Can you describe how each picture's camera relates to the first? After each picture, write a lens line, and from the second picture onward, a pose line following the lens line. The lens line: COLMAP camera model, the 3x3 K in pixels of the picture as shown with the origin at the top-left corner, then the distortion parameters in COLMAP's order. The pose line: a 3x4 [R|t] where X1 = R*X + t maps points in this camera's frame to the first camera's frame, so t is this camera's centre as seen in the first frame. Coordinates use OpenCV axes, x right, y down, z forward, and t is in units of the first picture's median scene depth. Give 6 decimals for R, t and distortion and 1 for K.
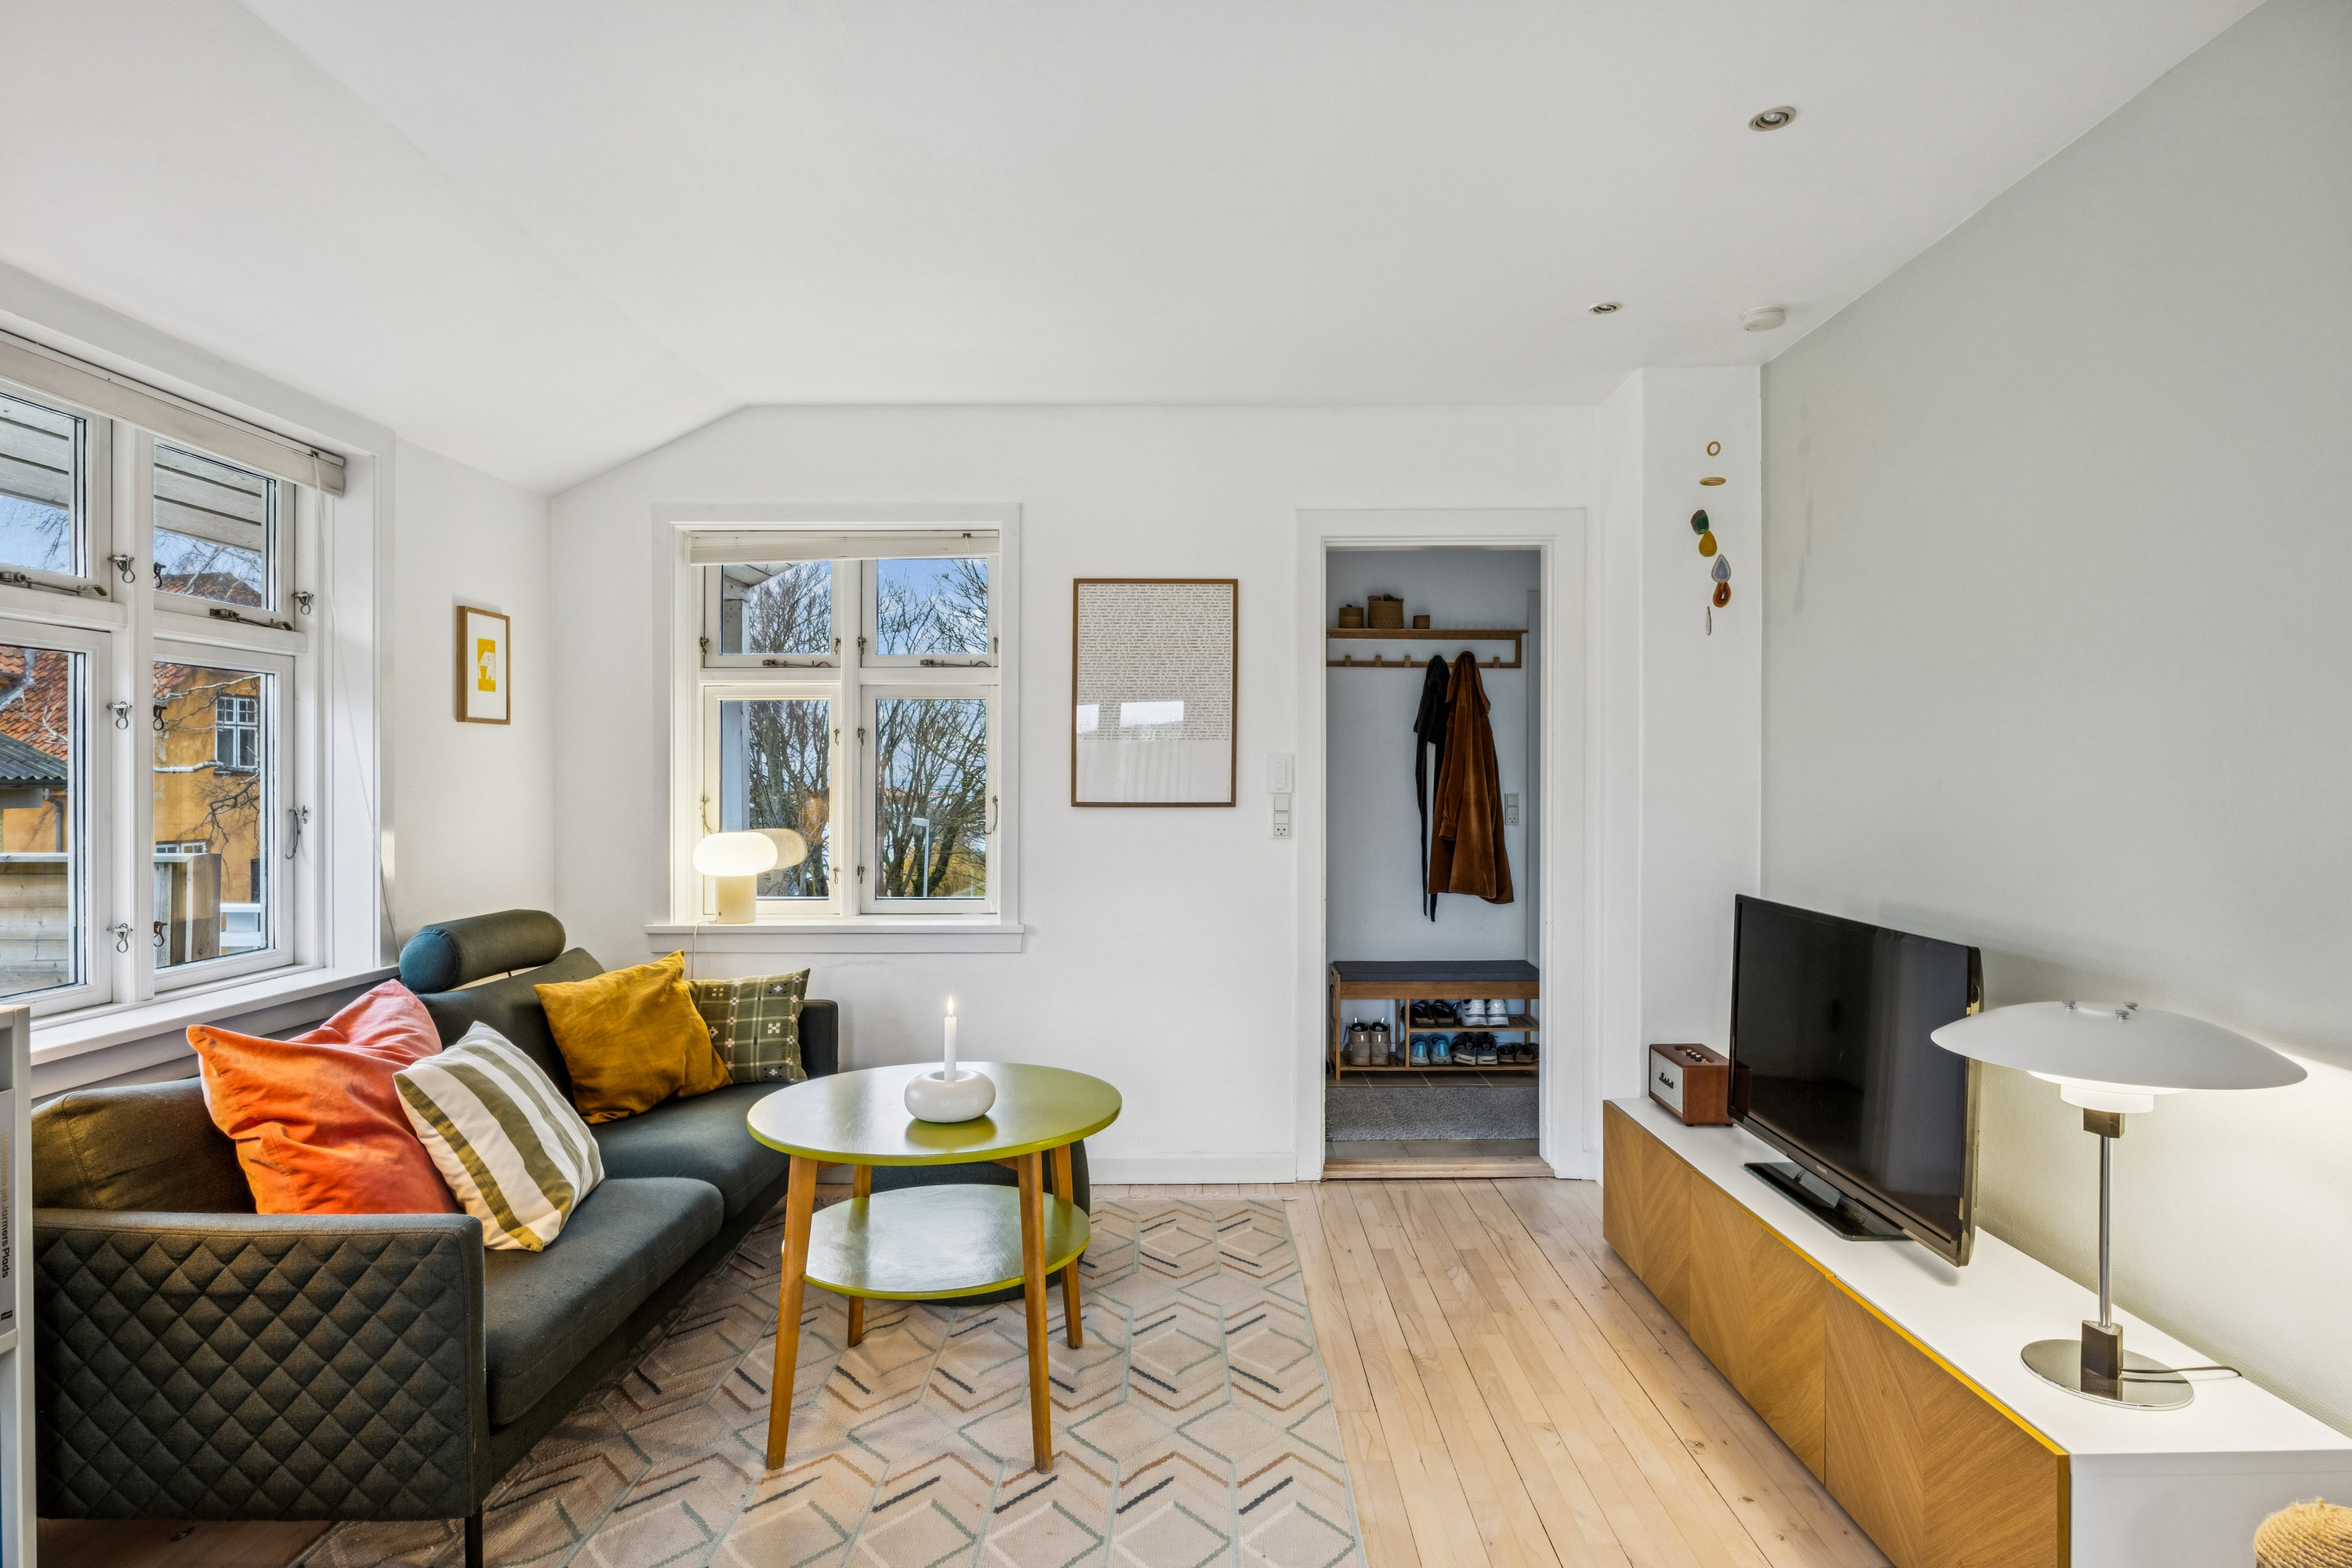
lens RADIAL K [[1257.9, 0, 1196.4], [0, 1257.9, 784.8], [0, 0, 1]] dist [-0.010439, 0.000659]
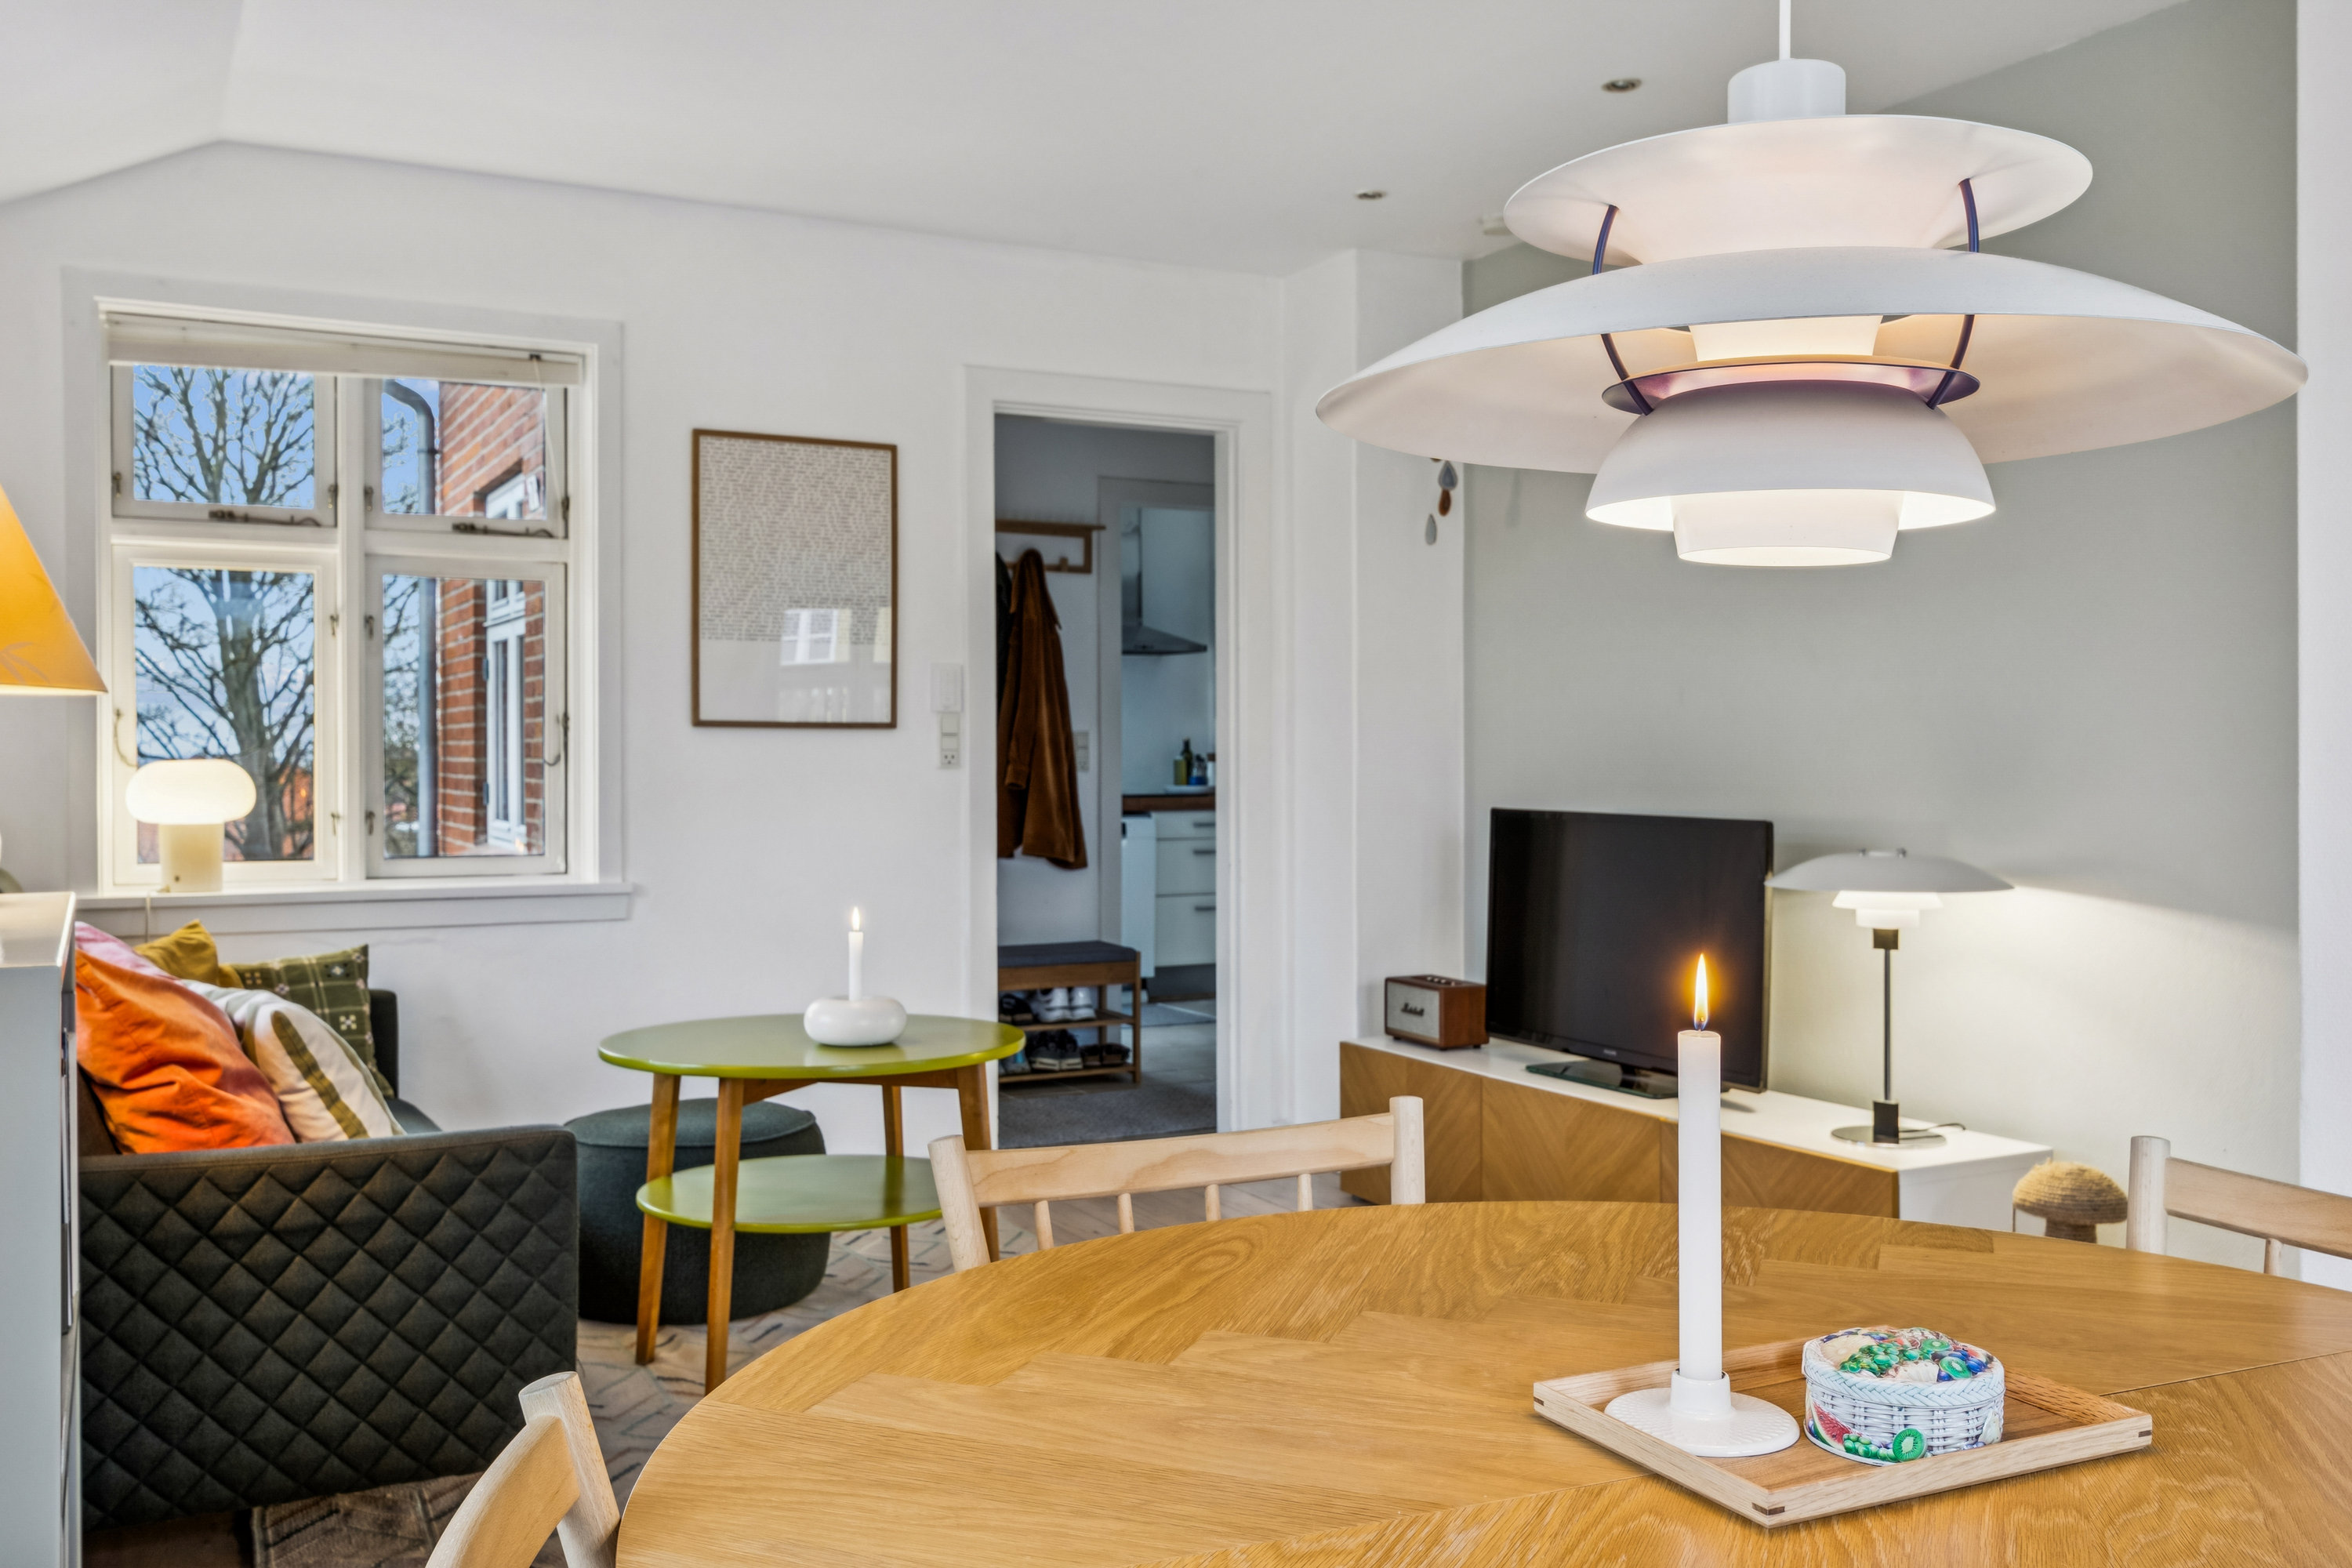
lens RADIAL K [[2068.6, 0, 1182.5], [0, 2068.6, 767.7], [0, 0, 1]] dist [-0.011872, 0.021126]
pose [[0.881762, -0.000182, 0.471695, -0.531033], [0.001369, 0.999997, -0.002172, 0.056443], [-0.471693, 0.002561, 0.881759, -0.308712]]
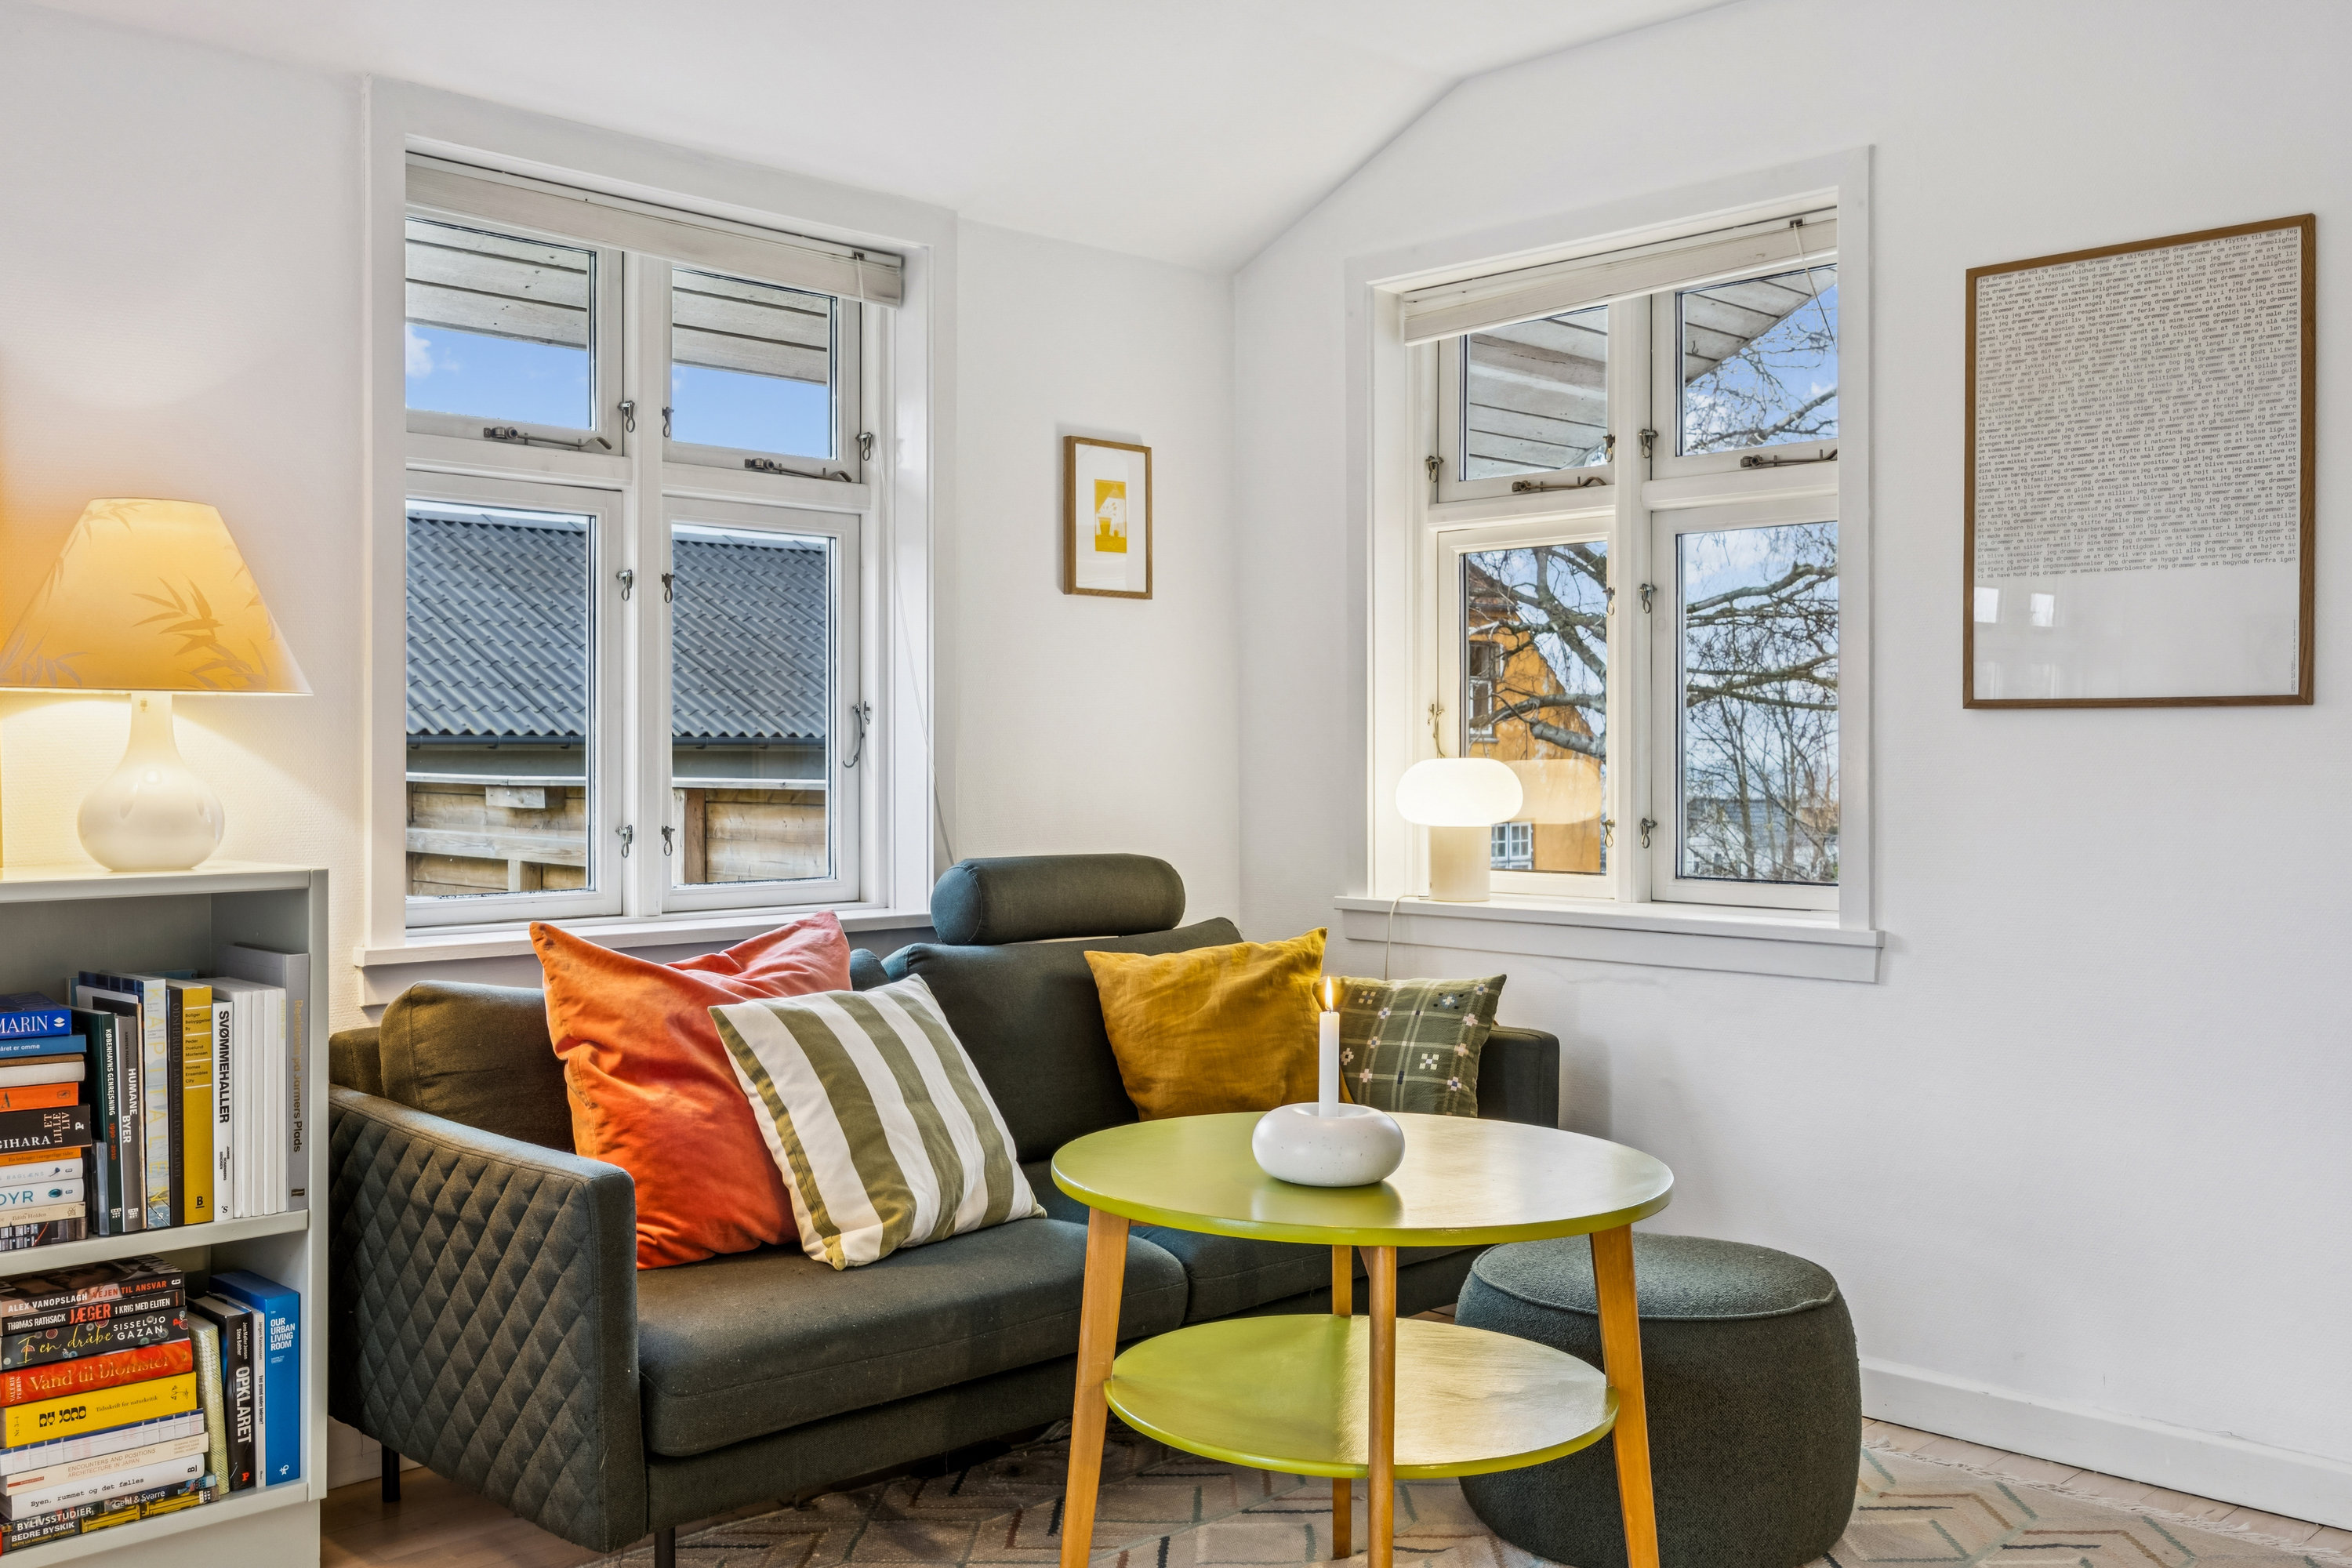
lens RADIAL K [[2126.5, 0, 1175.9], [0, 2126.5, 741.6], [0, 0, 1]] dist [0.010382, -0.013502]
pose [[0.699604, -0.003946, -0.714520, 0.371630], [-0.007532, 0.999888, -0.012897, 0.055489], [0.714491, 0.014404, 0.699496, 0.189140]]
